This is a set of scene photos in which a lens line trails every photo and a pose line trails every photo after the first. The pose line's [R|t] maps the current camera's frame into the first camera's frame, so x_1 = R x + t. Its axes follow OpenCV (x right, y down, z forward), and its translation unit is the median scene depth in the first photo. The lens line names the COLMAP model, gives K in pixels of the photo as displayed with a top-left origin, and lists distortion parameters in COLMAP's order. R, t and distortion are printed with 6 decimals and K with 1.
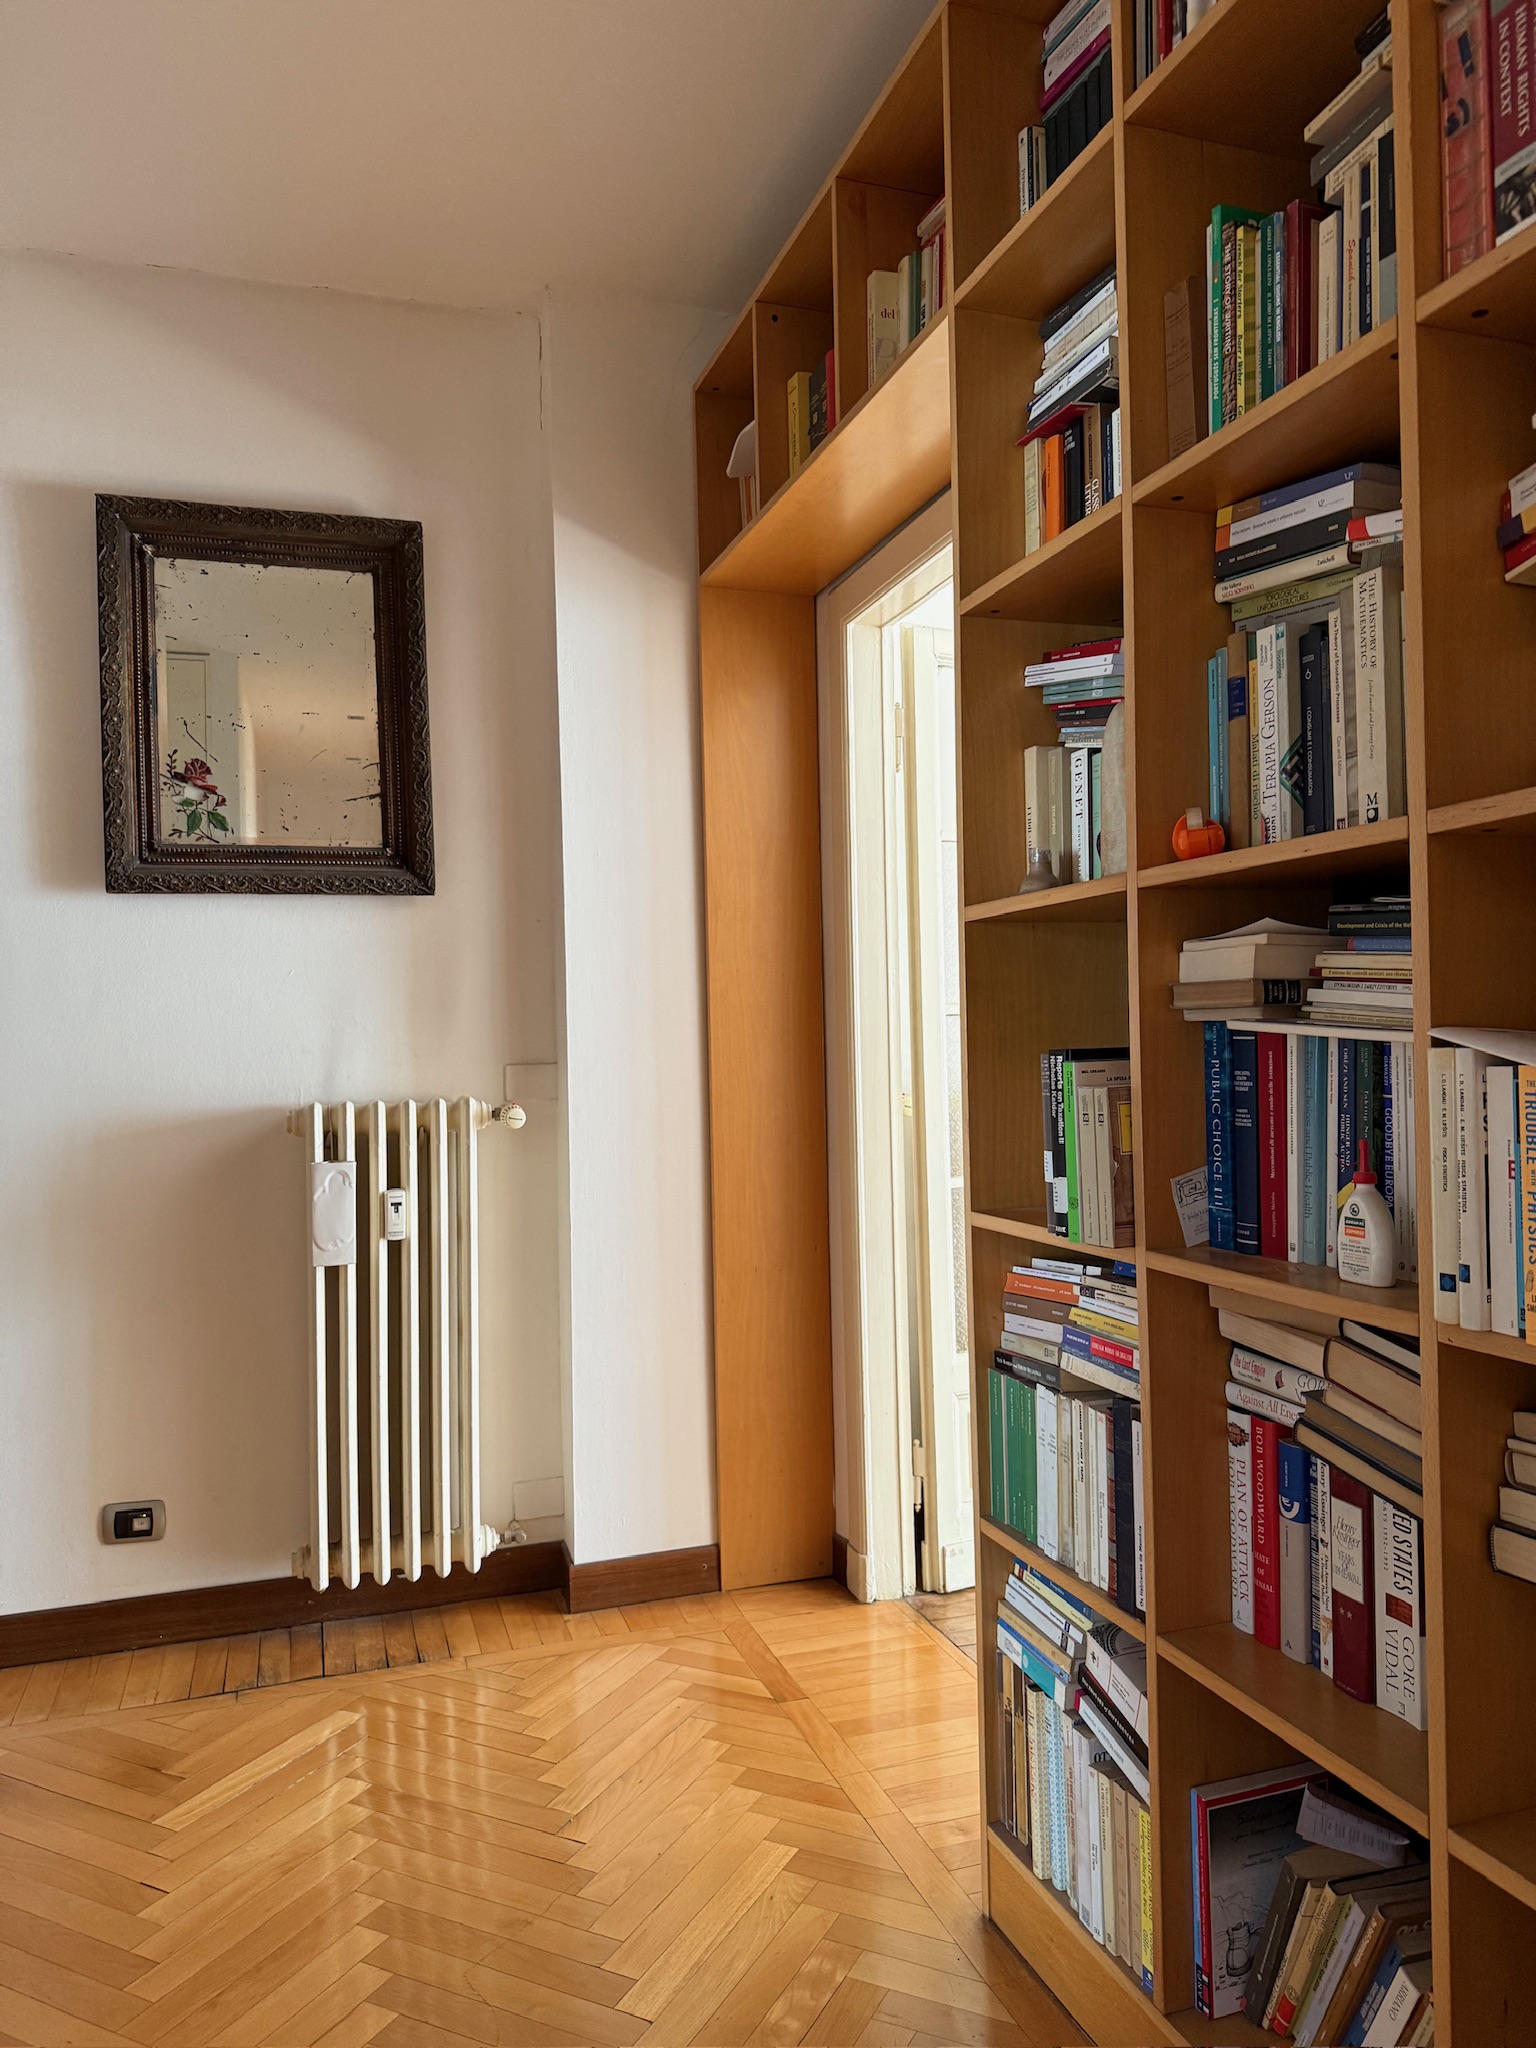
lens RADIAL K [[1454.4, 0, 780.7], [0, 1454.4, 1040.5], [0, 0, 1]] dist [0.043822, -0.054959]
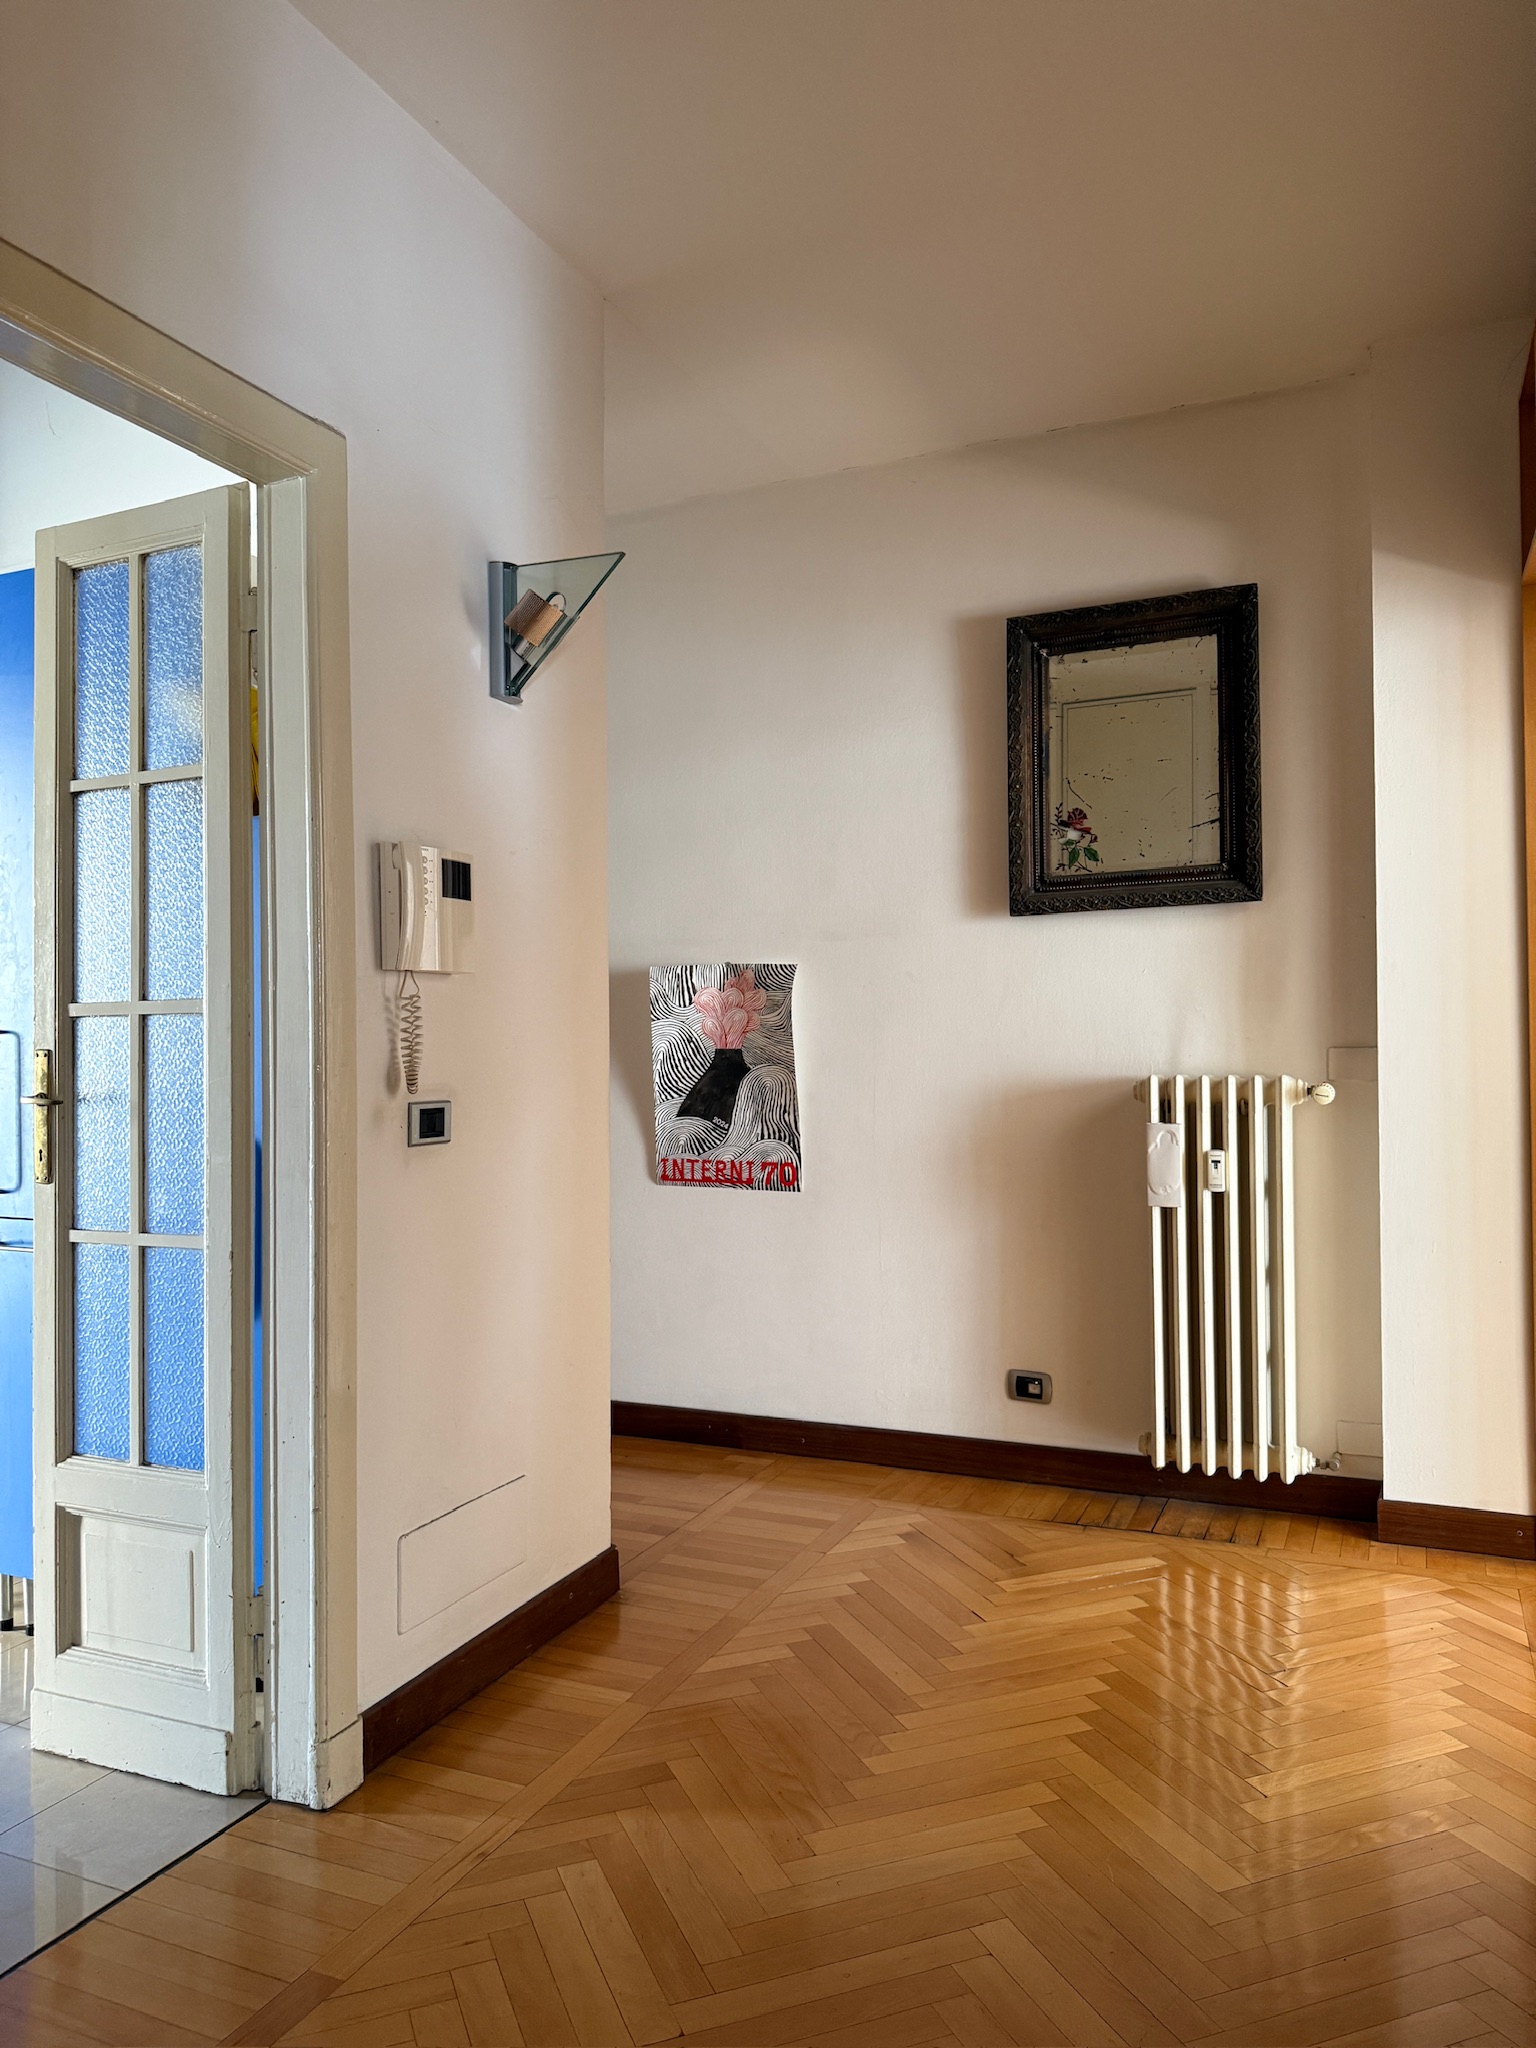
lens RADIAL K [[1454.4, 0, 767.9], [0, 1454.4, 1042.2], [0, 0, 1]] dist [0.043822, -0.054959]
pose [[0.738386, 0.007714, -0.674334, 0.271407], [-0.002461, 0.999959, 0.008744, 0.004071], [0.674374, -0.004797, 0.738374, -0.136382]]
